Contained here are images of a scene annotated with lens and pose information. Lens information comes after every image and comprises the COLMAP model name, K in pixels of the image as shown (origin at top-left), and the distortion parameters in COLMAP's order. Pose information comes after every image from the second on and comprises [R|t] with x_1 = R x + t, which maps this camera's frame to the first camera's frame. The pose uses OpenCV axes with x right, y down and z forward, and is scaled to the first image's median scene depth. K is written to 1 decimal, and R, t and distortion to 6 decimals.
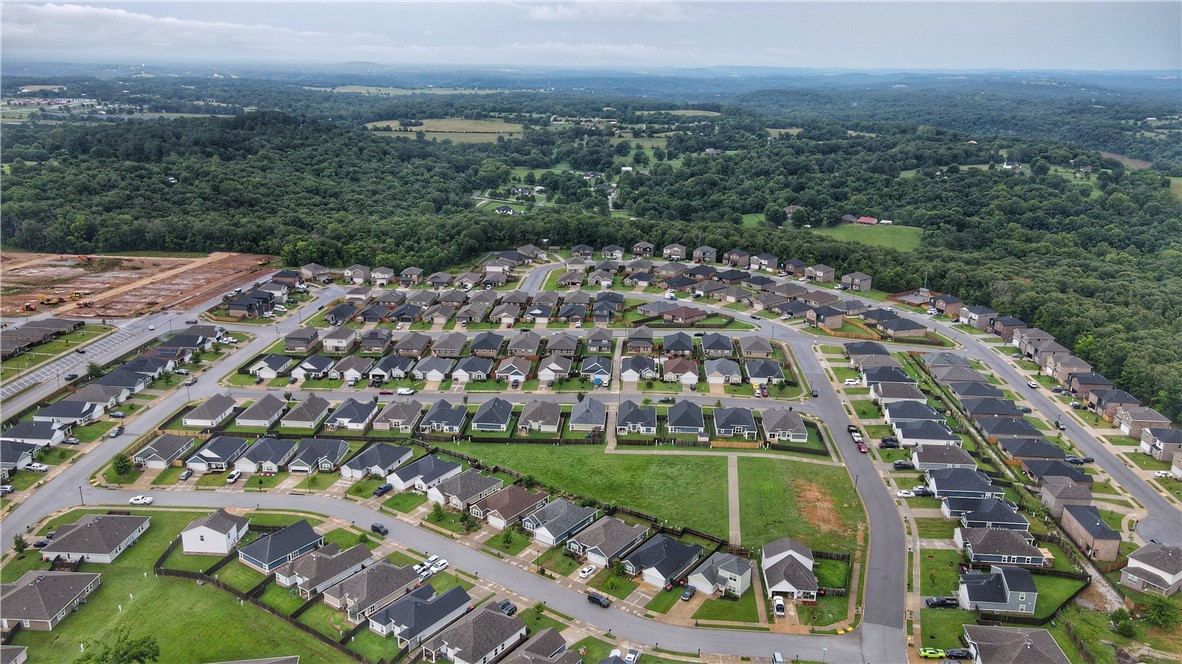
lens RADIAL K [[907.4, 0, 591.0], [0, 907.4, 332.0], [0, 0, 1]] dist [0.006734, 0.006837]
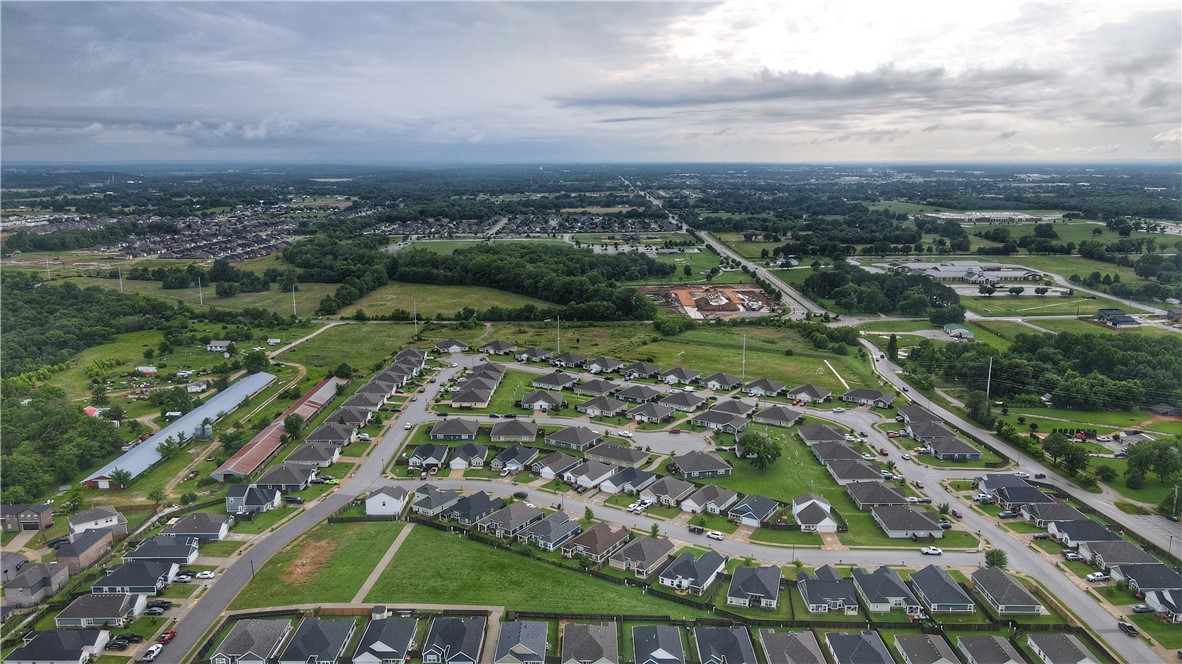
lens RADIAL K [[869.2, 0, 587.6], [0, 869.2, 360.8], [0, 0, 1]] dist [-0.004154, 0.006365]
pose [[-0.998520, -0.004101, -0.054226, -0.013620], [-0.030270, 0.870305, 0.491582, -0.377109], [0.045178, 0.492496, -0.869141, 1.289111]]
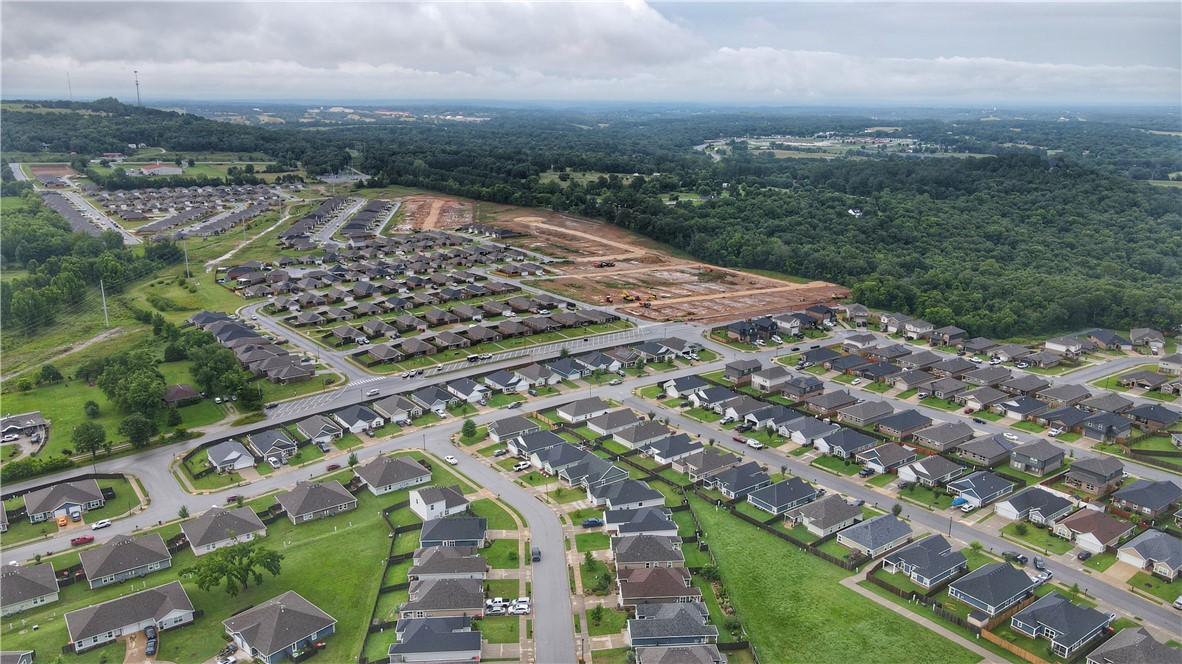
lens RADIAL K [[874.3, 0, 591.0], [0, 874.3, 332.0], [0, 0, 1]] dist [-0.012520, 0.038565]
pose [[0.642584, 0.185899, -0.743322, 0.322573], [-0.212171, 0.975357, 0.060512, -0.063578], [0.736253, 0.118828, 0.666192, 0.252891]]
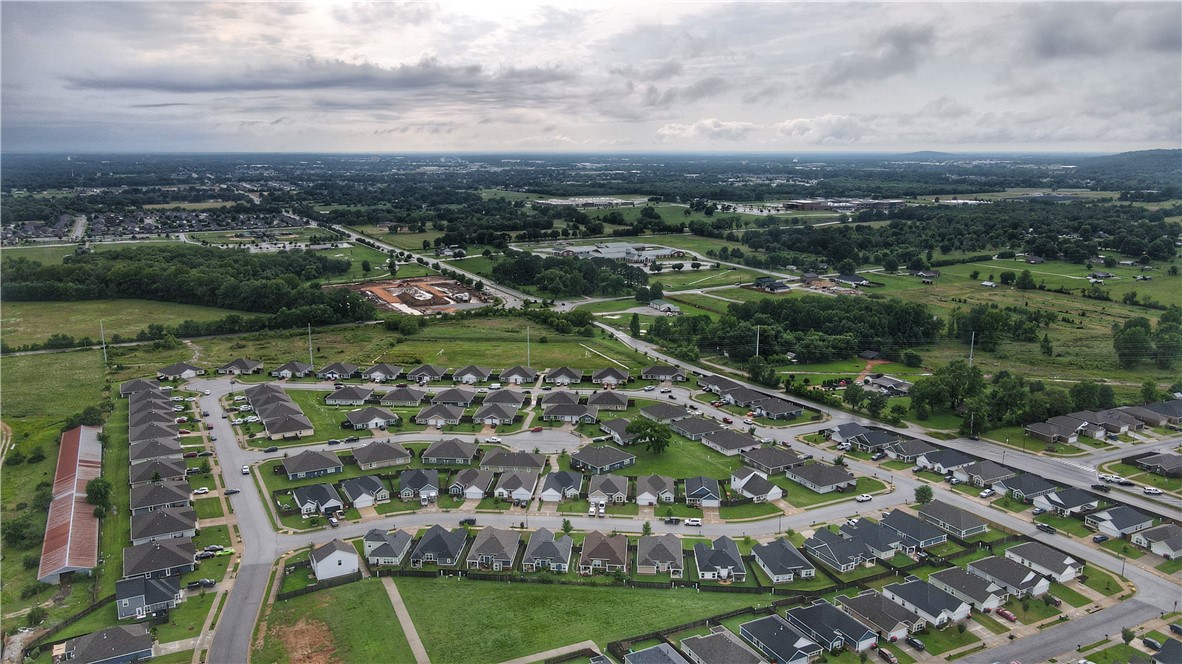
lens RADIAL K [[874.3, 0, 591.0], [0, 874.3, 332.0], [0, 0, 1]] dist [-0.012520, 0.038565]
pose [[-0.855930, 0.086411, -0.509821, 0.299718], [-0.163172, 0.890429, 0.424867, -0.335160], [0.490673, 0.446844, -0.748044, 1.162406]]
